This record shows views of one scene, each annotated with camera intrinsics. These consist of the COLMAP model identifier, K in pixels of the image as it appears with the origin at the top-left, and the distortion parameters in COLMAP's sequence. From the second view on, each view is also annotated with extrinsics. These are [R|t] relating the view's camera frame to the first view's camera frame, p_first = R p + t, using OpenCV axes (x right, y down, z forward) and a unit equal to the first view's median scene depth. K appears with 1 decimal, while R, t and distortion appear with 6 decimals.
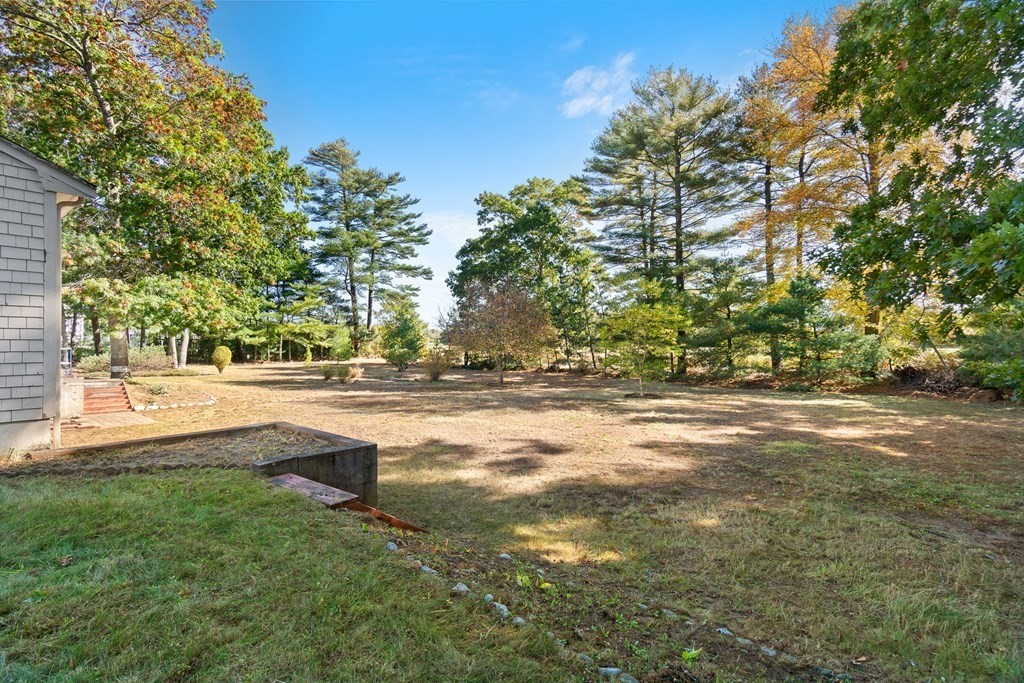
lens RADIAL K [[481.8, 0, 507.0], [0, 481.8, 339.1], [0, 0, 1]] dist [-0.002546, -0.000533]
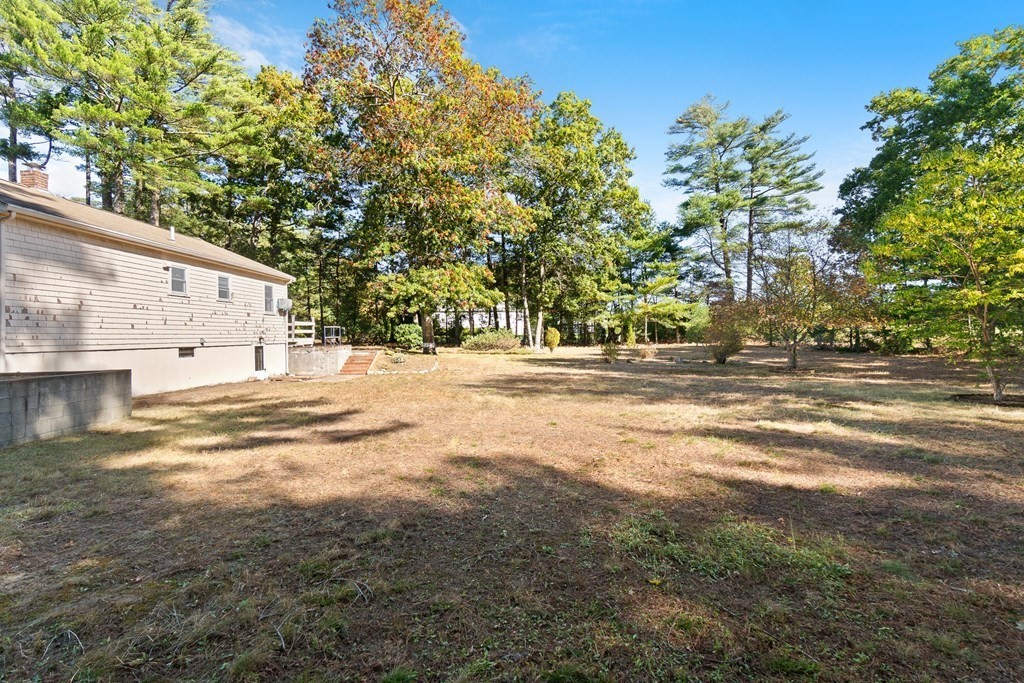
lens RADIAL K [[506.2, 0, 514.3], [0, 506.2, 323.3], [0, 0, 1]] dist [-0.001271, -0.000260]
pose [[0.626299, -0.040692, -0.778520, 0.159929], [0.034528, 0.999105, -0.024444, 0.019069], [0.778818, -0.011572, 0.627144, 0.133082]]
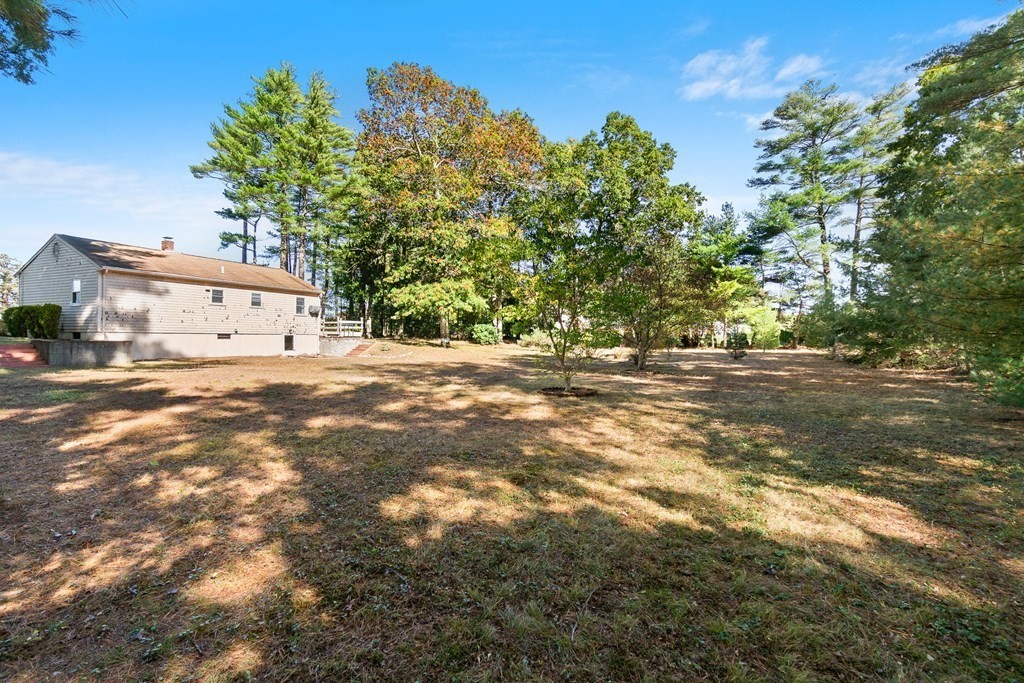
lens RADIAL K [[481.8, 0, 507.0], [0, 481.8, 339.1], [0, 0, 1]] dist [-0.002546, -0.000533]
pose [[0.242909, -0.002658, -0.970045, 0.352878], [0.002918, 0.999994, -0.002009, 0.026076], [0.970045, -0.002343, 0.242915, 0.316732]]
